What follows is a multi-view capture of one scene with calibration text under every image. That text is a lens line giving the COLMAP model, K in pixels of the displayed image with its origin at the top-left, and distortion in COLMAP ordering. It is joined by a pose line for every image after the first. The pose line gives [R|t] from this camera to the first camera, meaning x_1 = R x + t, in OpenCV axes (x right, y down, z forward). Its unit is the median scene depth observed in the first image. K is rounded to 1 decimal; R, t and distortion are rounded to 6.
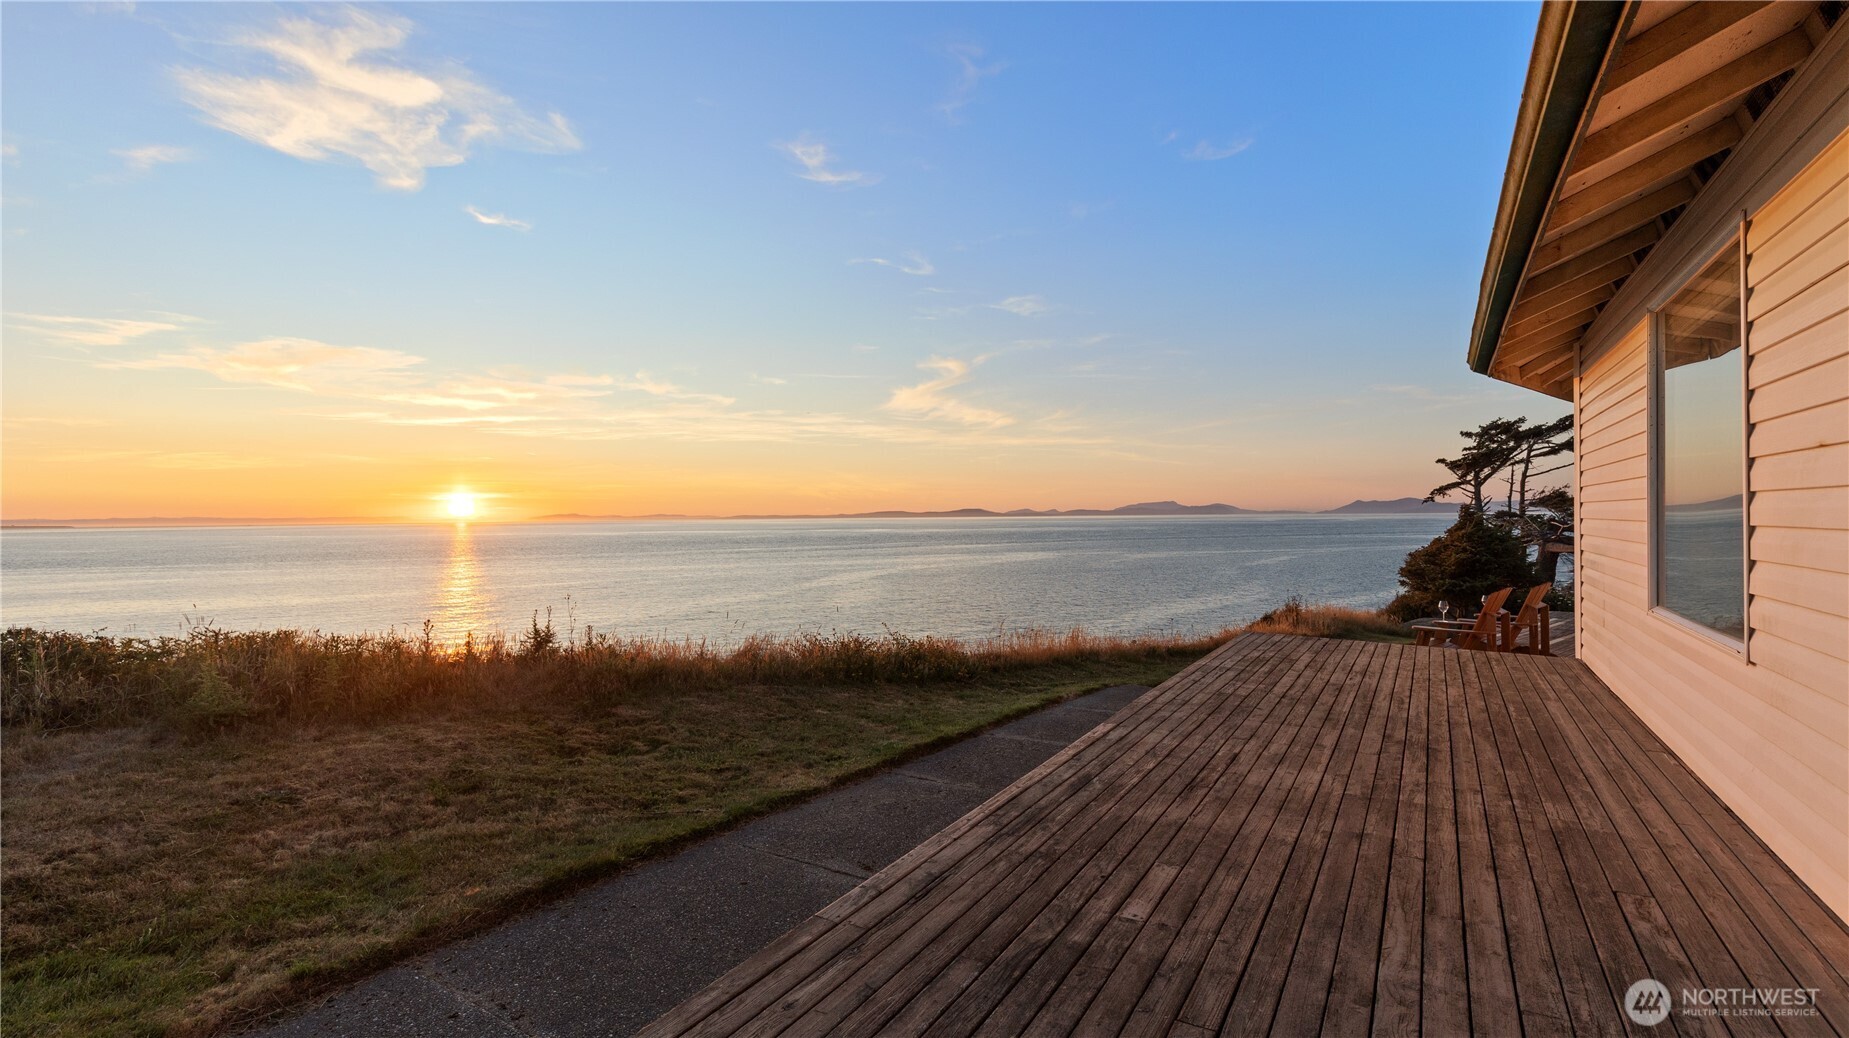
lens RADIAL K [[856.0, 0, 904.7], [0, 856.0, 529.0], [0, 0, 1]] dist [0.011773, -0.003601]
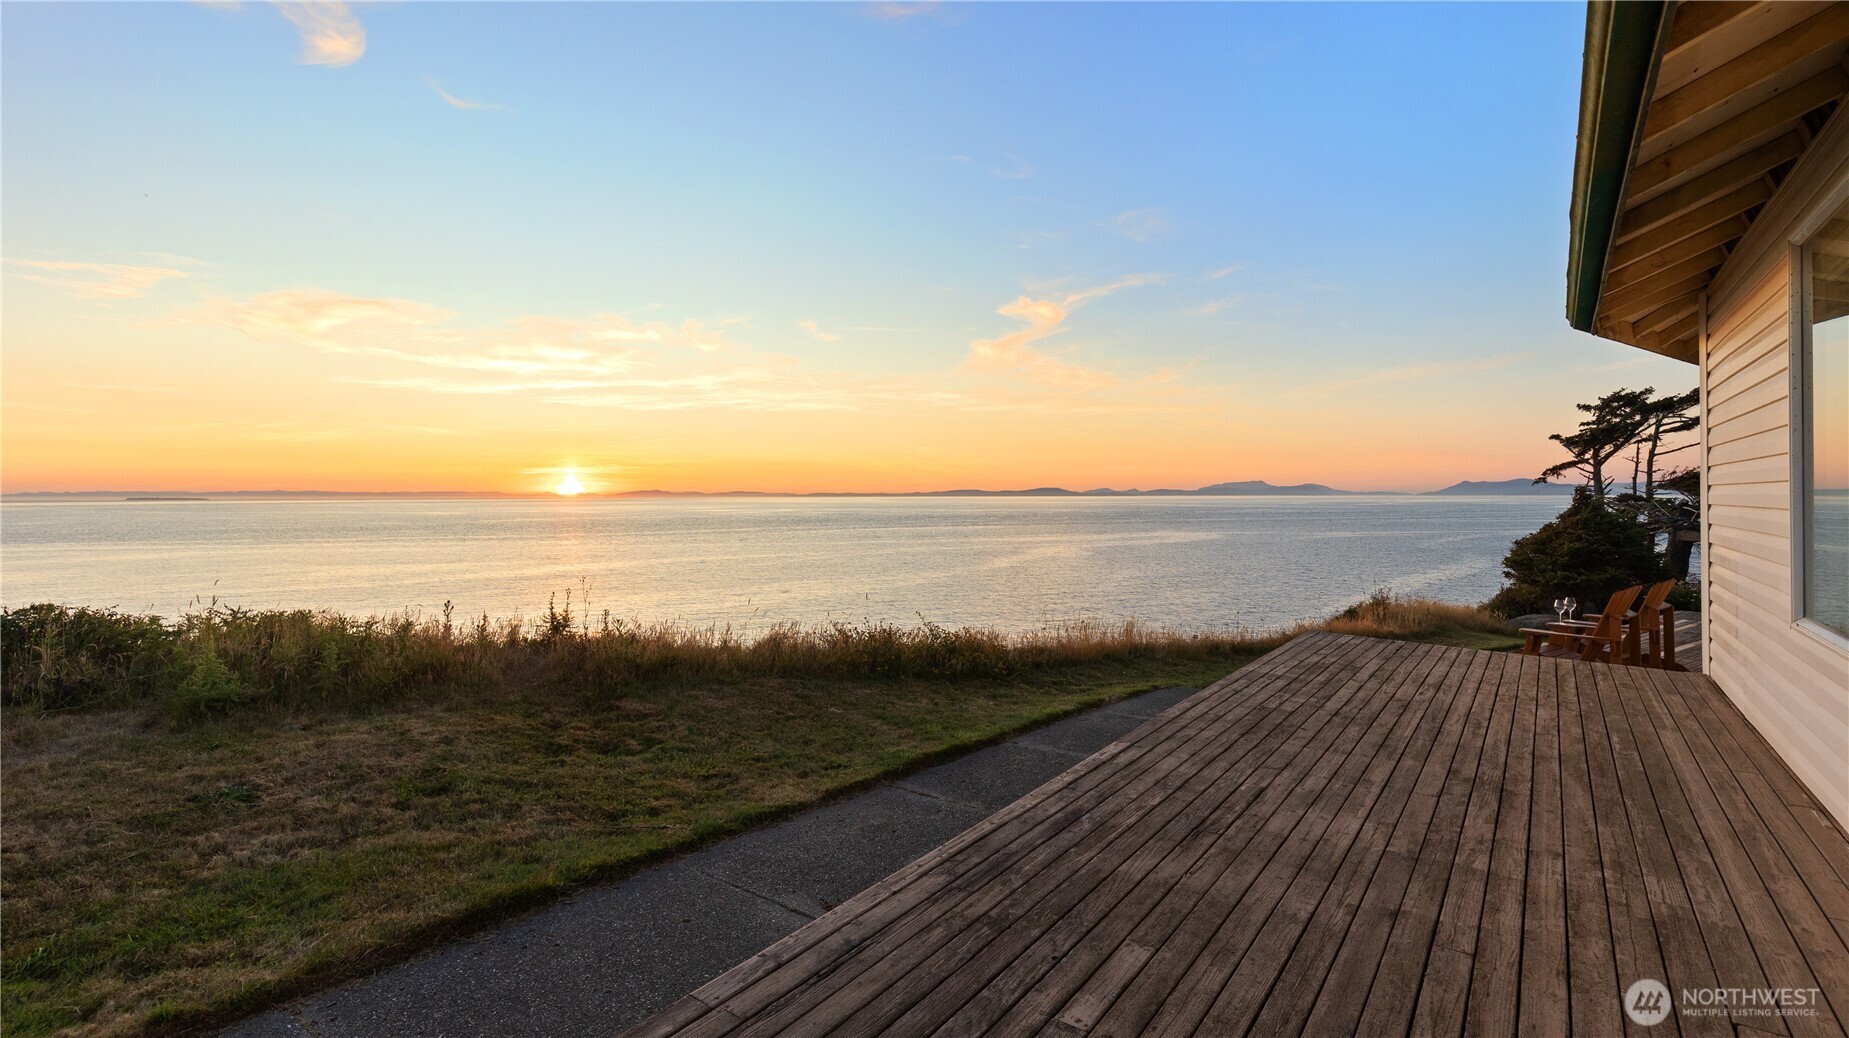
lens RADIAL K [[856.0, 0, 959.6], [0, 856.0, 496.2], [0, 0, 1]] dist [0.011773, -0.003601]
pose [[0.997797, 0.006062, -0.066061, 0.104973], [-0.006865, 0.999905, -0.011939, -0.004991], [0.065982, 0.012366, 0.997744, 0.109071]]
